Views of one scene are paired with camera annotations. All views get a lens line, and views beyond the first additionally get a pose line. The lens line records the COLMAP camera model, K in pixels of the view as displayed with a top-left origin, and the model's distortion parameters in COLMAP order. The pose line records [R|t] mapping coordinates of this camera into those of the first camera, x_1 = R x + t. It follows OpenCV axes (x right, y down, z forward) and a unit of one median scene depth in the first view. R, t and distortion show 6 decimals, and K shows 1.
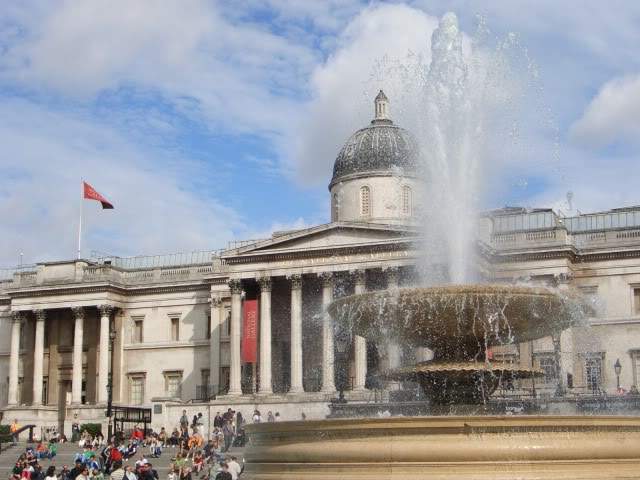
lens RADIAL K [[1150.1, 0, 320.0], [0, 1150.1, 240.0], [0, 0, 1]] dist [-0.052058, -0.061194]
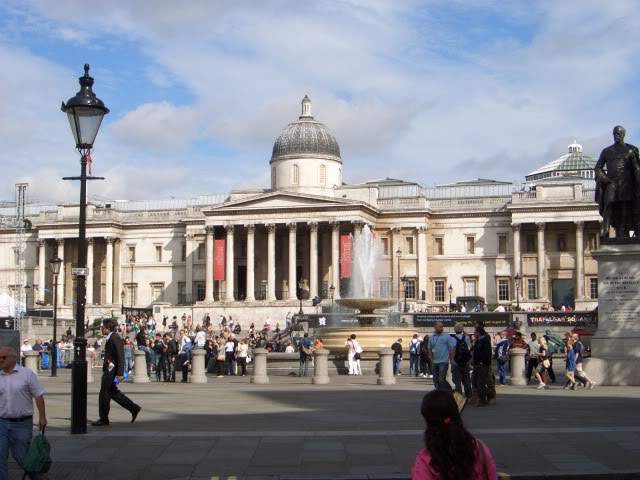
lens RADIAL K [[1150.1, 0, 320.0], [0, 1150.1, 240.0], [0, 0, 1]] dist [-0.052058, -0.061194]
pose [[0.995104, 0.016247, 0.097486, -0.070822], [-0.025296, 0.995409, 0.092314, -0.084274], [-0.095539, -0.094328, 0.990946, -0.483974]]
